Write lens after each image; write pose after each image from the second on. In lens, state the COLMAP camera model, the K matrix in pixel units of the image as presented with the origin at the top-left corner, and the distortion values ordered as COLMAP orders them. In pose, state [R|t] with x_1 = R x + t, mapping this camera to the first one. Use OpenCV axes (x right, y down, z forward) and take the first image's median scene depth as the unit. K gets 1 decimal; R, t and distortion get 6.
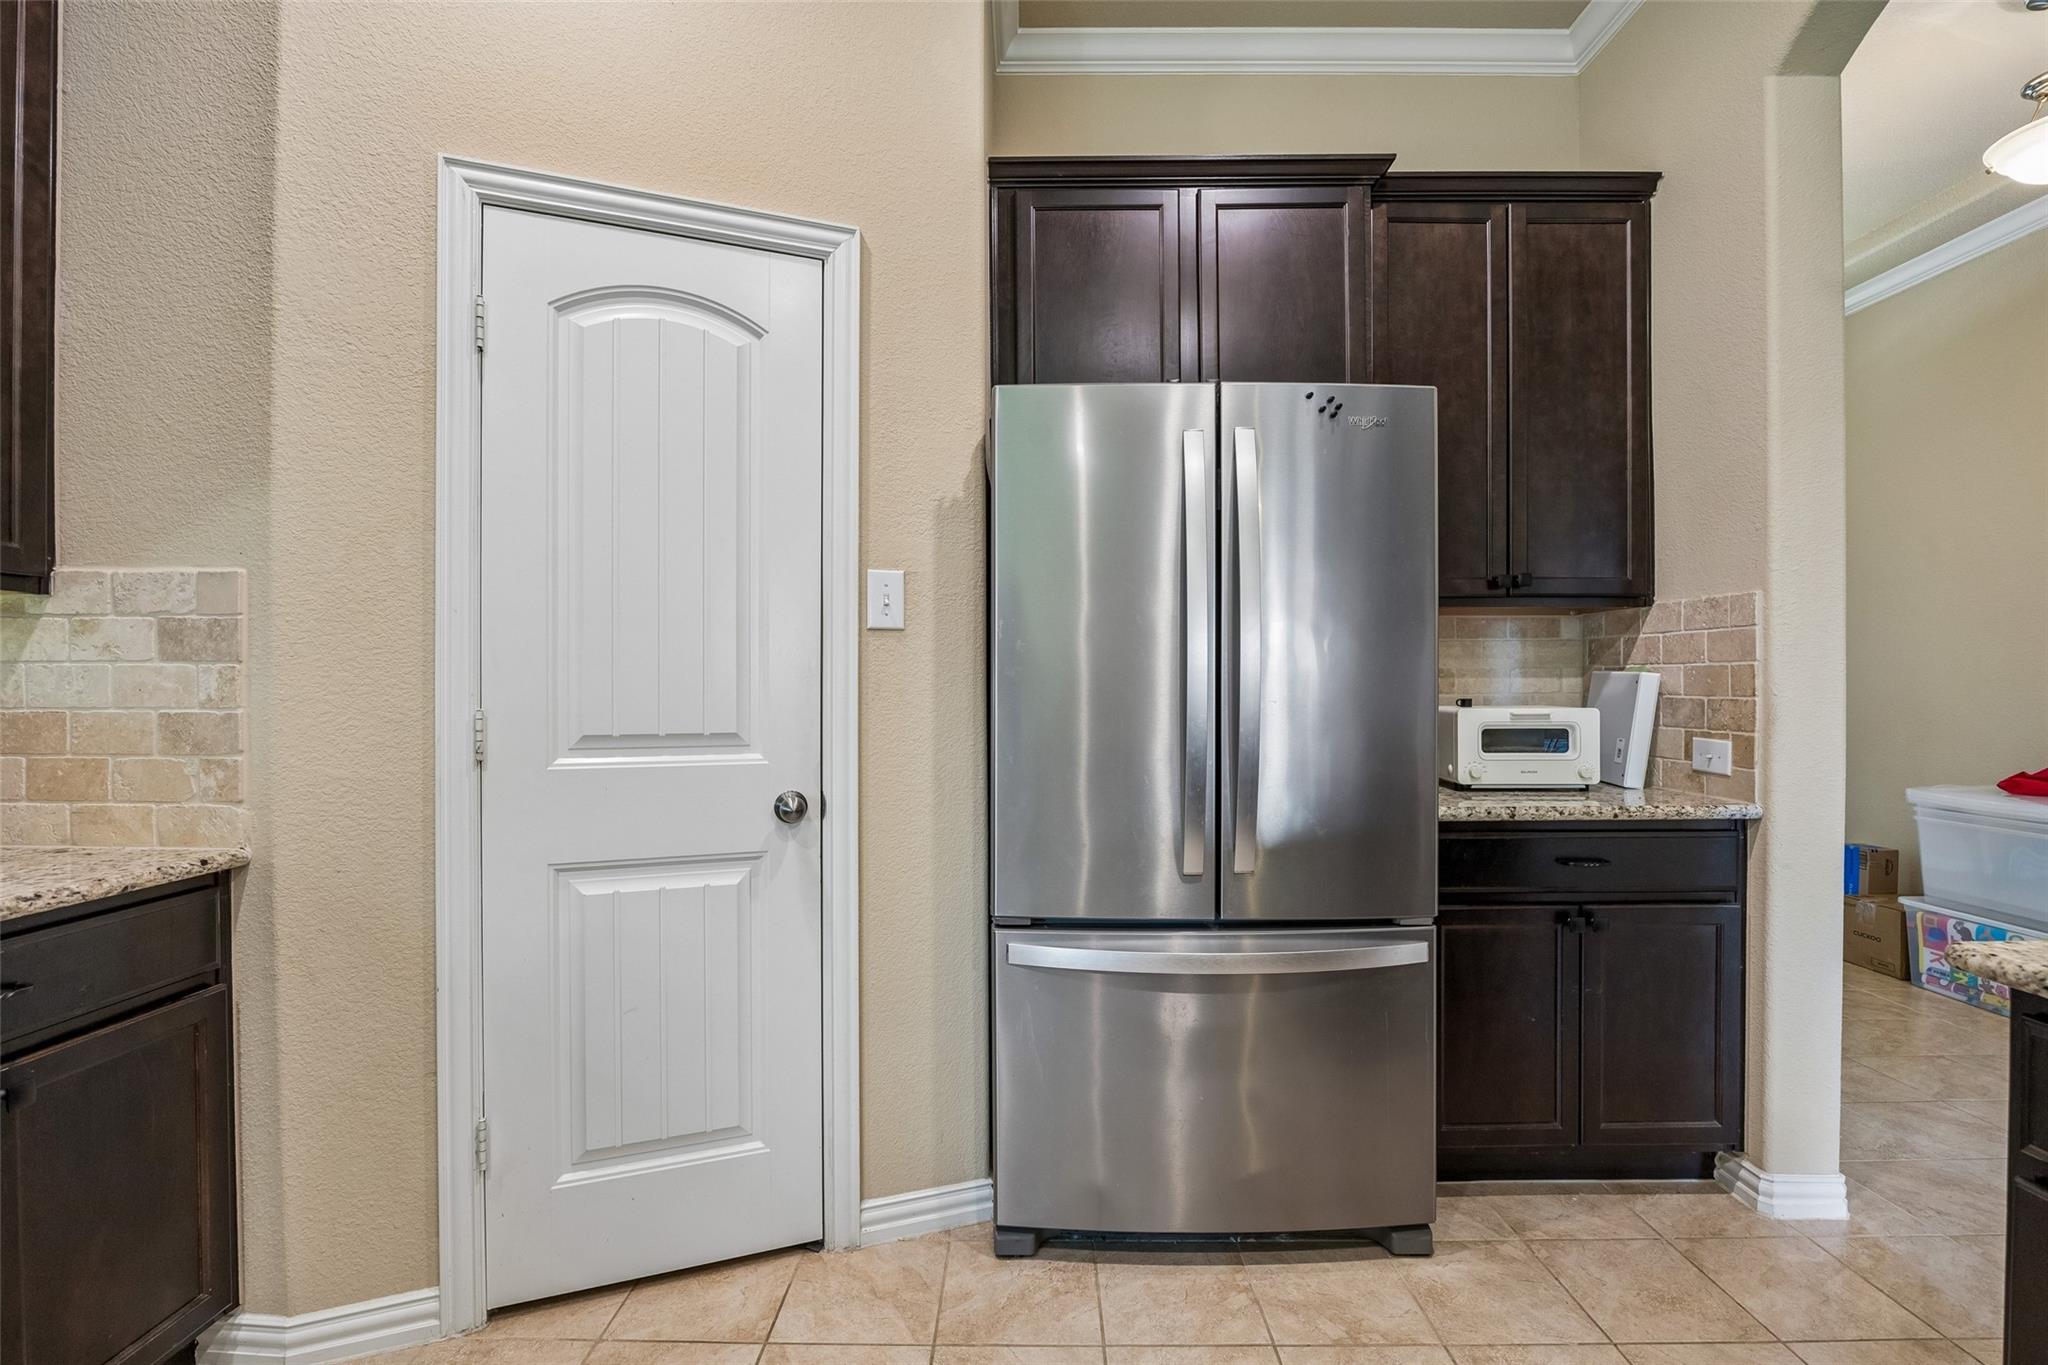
lens RADIAL K [[894.2, 0, 1020.7], [0, 894.2, 689.0], [0, 0, 1]] dist [-0.019885, 0.001863]
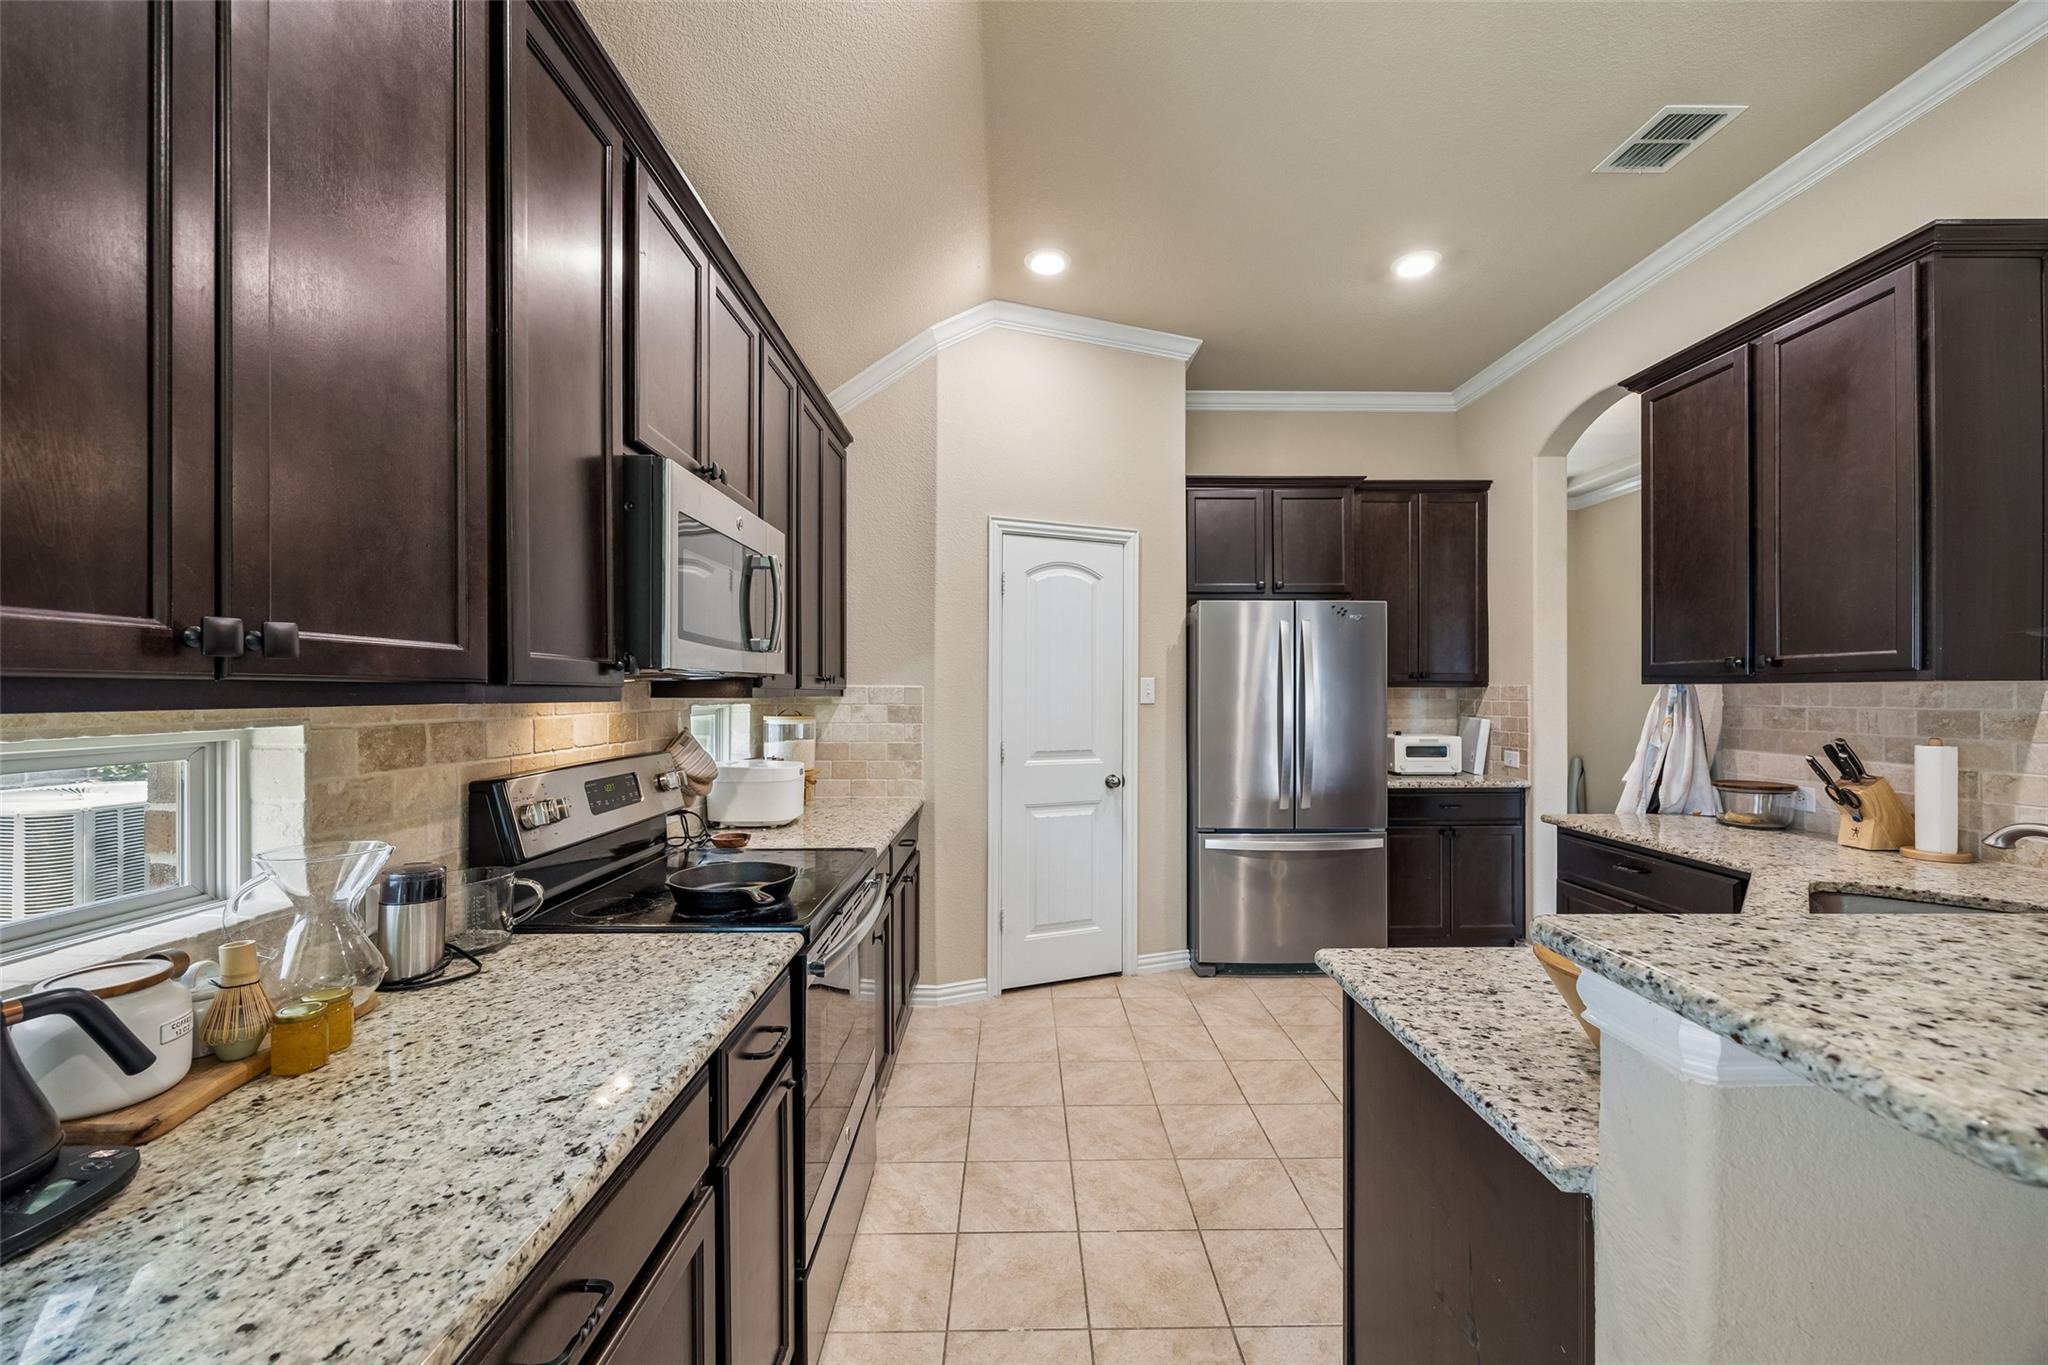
lens RADIAL K [[792.3, 0, 1024.6], [0, 792.3, 691.7], [0, 0, 1]] dist [-0.002305, -0.000893]
pose [[0.999653, 0.001414, 0.026308, -0.605612], [-0.001264, 0.999983, -0.005727, -0.100373], [-0.026316, 0.005692, 0.999637, -1.187286]]
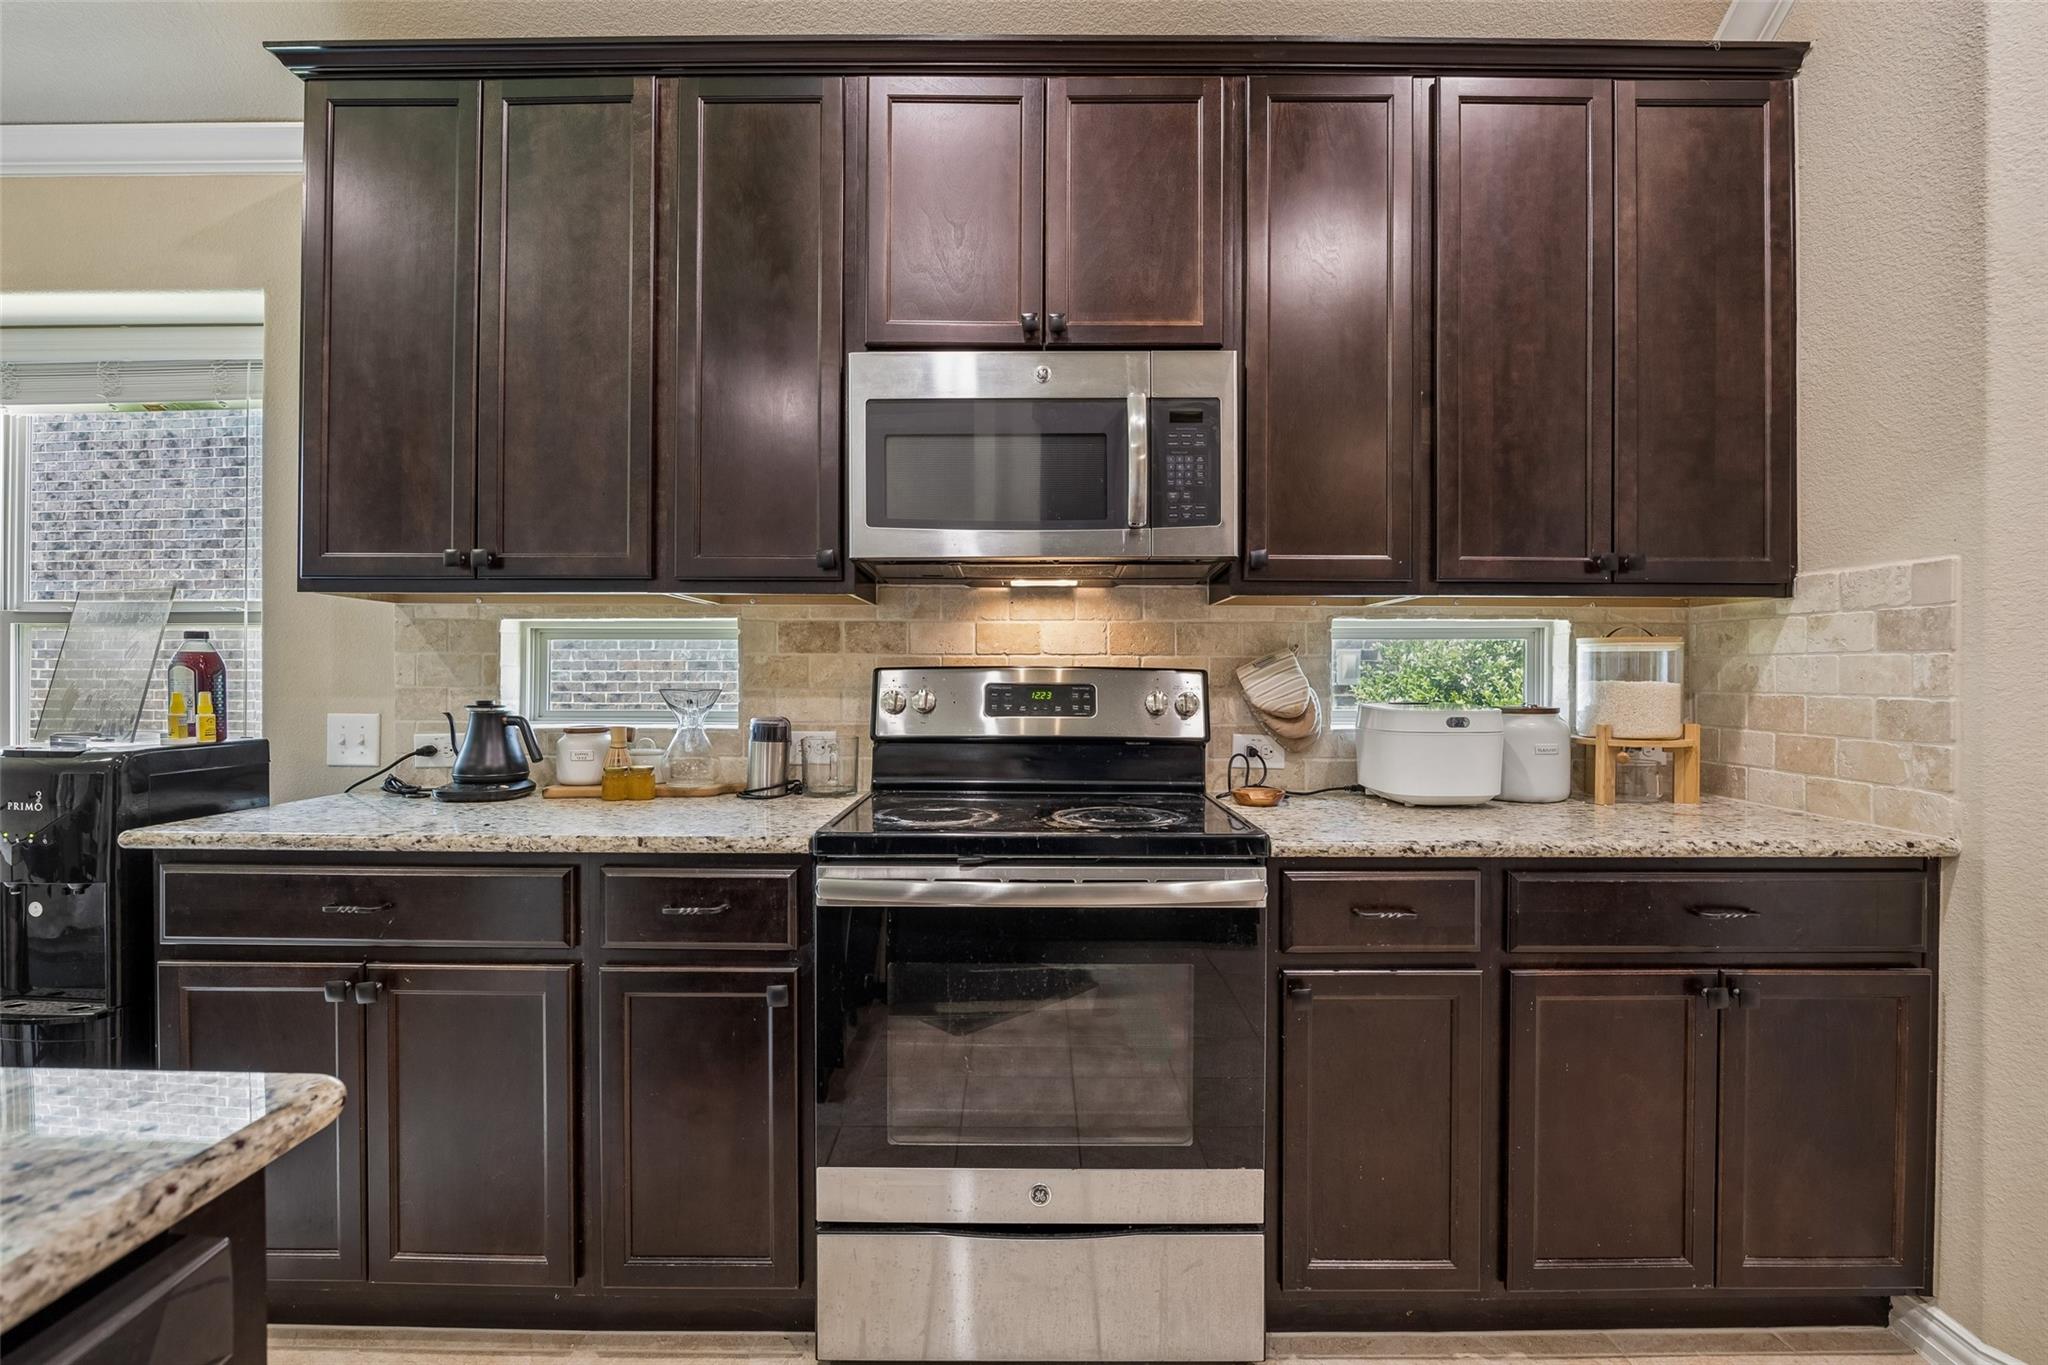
lens RADIAL K [[957.5, 0, 1024.5], [0, 957.5, 676.0], [0, 0, 1]] dist [-0.013361, 0.000058]
pose [[0.007223, 0.004150, -0.999965, 0.155106], [-0.008437, 0.999956, 0.004089, 0.002380], [0.999938, 0.008407, 0.007258, -0.045463]]
